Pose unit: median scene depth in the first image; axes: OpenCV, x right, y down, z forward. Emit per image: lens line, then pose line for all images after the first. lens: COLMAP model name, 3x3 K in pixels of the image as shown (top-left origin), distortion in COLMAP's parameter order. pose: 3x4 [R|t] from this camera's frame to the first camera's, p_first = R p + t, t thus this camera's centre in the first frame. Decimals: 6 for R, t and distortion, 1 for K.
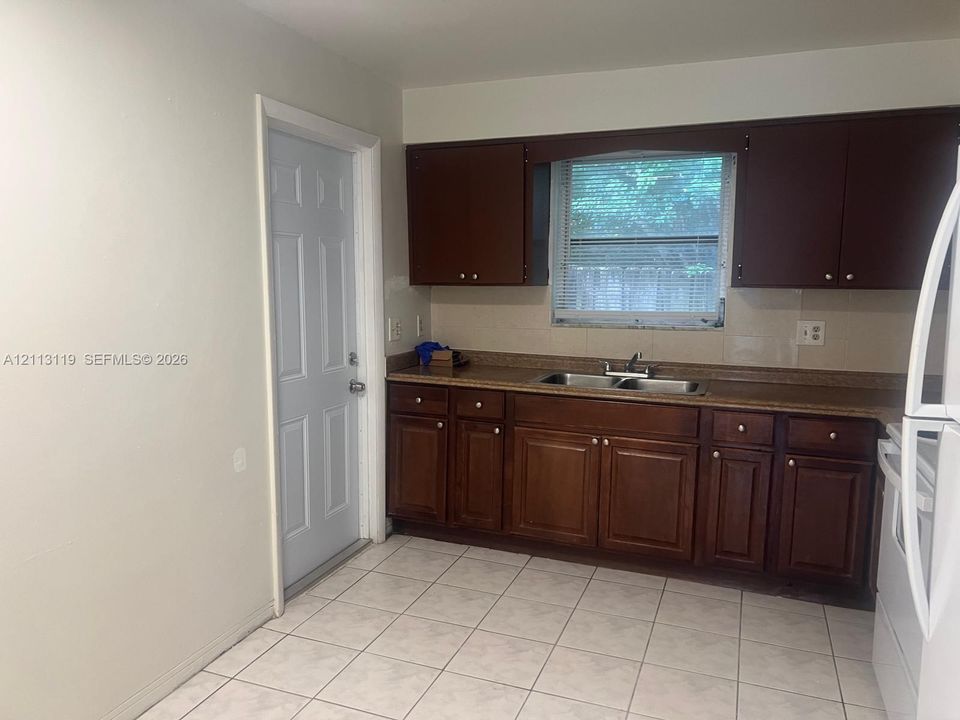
lens RADIAL K [[738.0, 0, 464.4], [0, 738.0, 358.1], [0, 0, 1]] dist [0.058325, -0.006801]
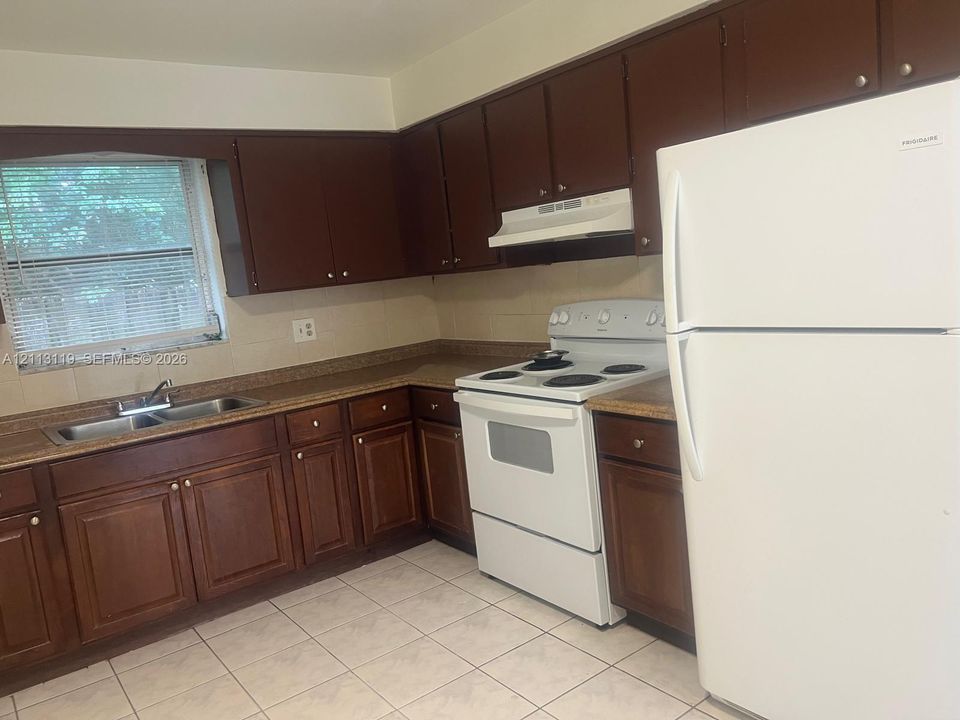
lens RADIAL K [[738.0, 0, 464.4], [0, 738.0, 358.1], [0, 0, 1]] dist [0.058325, -0.006801]
pose [[0.533994, -0.175199, 0.827137, -0.320535], [0.206846, 0.975638, 0.073115, -0.025104], [-0.819796, 0.132047, 0.557224, 0.214173]]
